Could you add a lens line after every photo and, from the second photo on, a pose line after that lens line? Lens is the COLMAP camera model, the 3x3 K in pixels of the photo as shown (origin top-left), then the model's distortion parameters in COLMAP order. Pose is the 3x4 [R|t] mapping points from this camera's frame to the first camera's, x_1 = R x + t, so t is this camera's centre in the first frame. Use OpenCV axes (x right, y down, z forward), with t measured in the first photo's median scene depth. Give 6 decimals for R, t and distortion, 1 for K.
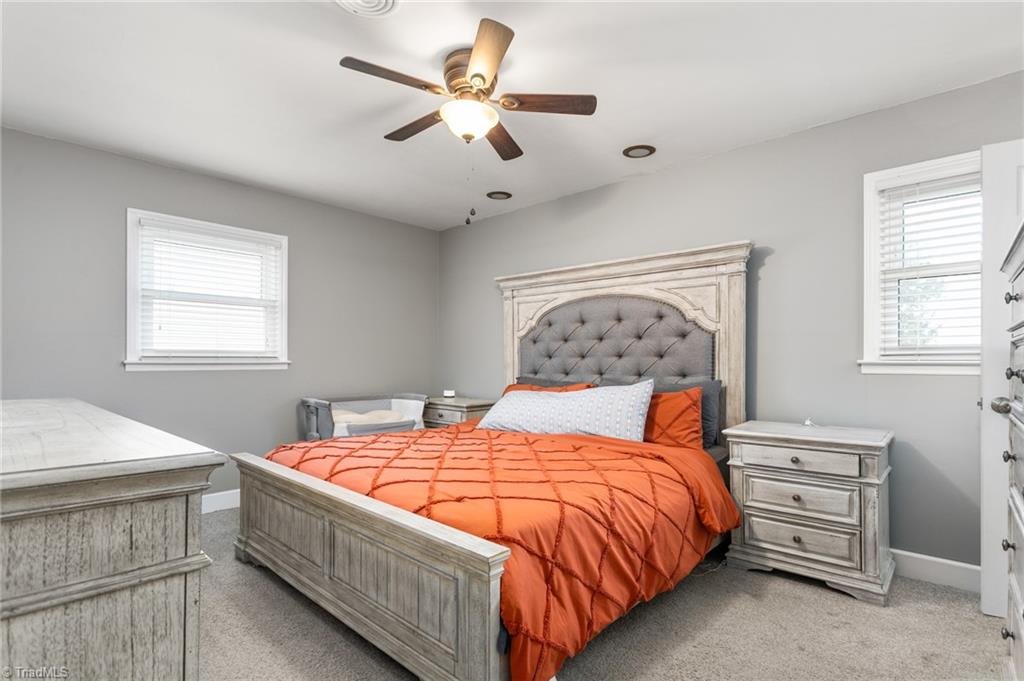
lens RADIAL K [[515.2, 0, 511.1], [0, 515.2, 357.0], [0, 0, 1]] dist [0.000332, 0.000041]
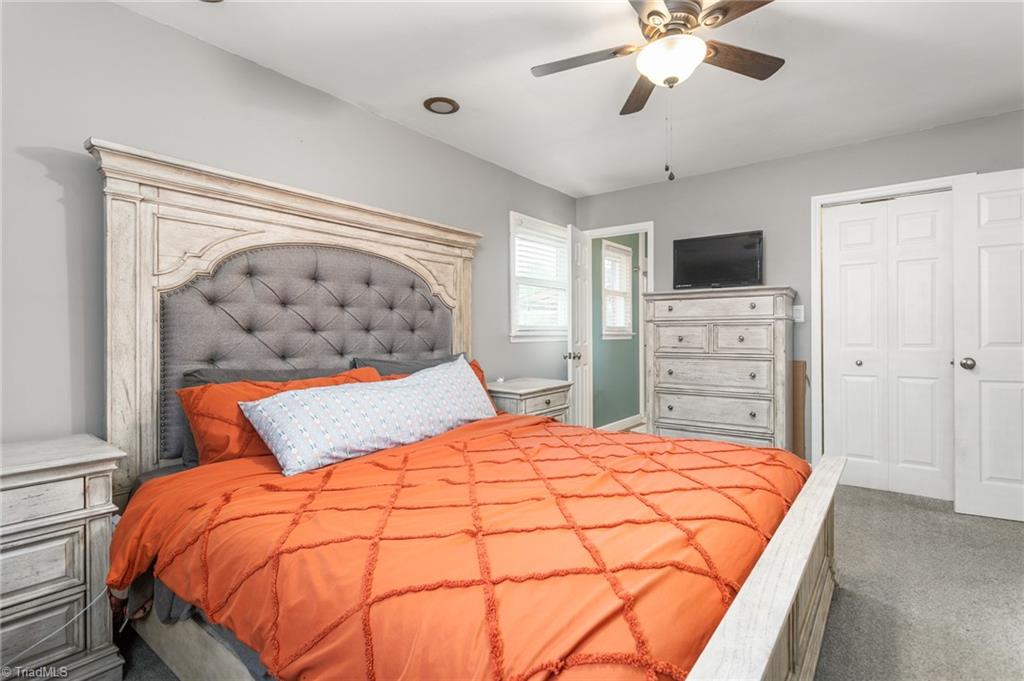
lens RADIAL K [[501.3, 0, 512.4], [0, 501.3, 332.4], [0, 0, 1]] dist [0.000357, -0.000036]
pose [[-0.118602, 0.001794, 0.992940, -0.598739], [-0.000006, 0.999998, -0.001807, 0.003933], [-0.992942, -0.000221, -0.118602, 0.902442]]
